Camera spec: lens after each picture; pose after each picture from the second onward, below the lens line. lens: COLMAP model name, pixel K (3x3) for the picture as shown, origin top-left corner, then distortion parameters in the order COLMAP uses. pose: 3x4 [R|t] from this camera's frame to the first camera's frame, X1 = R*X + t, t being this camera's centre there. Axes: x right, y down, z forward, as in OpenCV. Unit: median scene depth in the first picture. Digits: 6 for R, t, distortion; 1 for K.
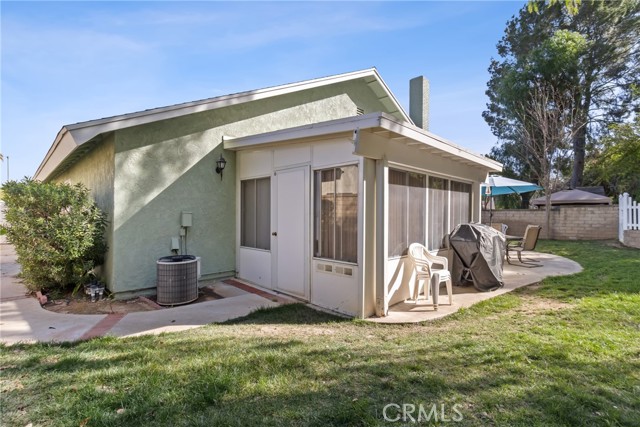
lens RADIAL K [[302.0, 0, 321.5], [0, 302.0, 218.9], [0, 0, 1]] dist [0.002059, 0.000875]
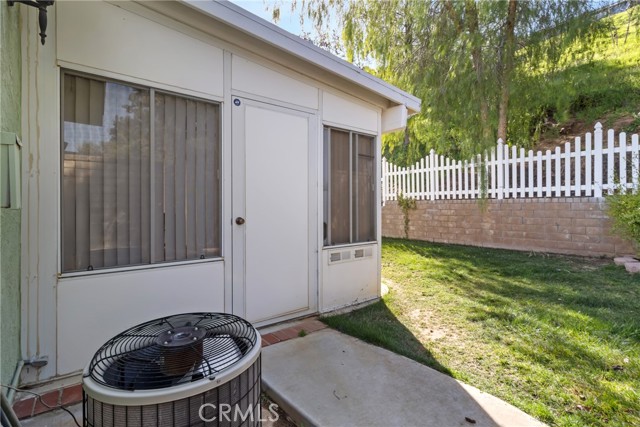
lens RADIAL K [[302.0, 0, 322.6], [0, 302.0, 207.5], [0, 0, 1]] dist [0.002059, 0.000875]
pose [[0.094526, -0.006520, 0.995501, -0.679437], [0.011683, 0.999917, 0.005440, 0.027057], [-0.995454, 0.011116, 0.094594, 0.858395]]
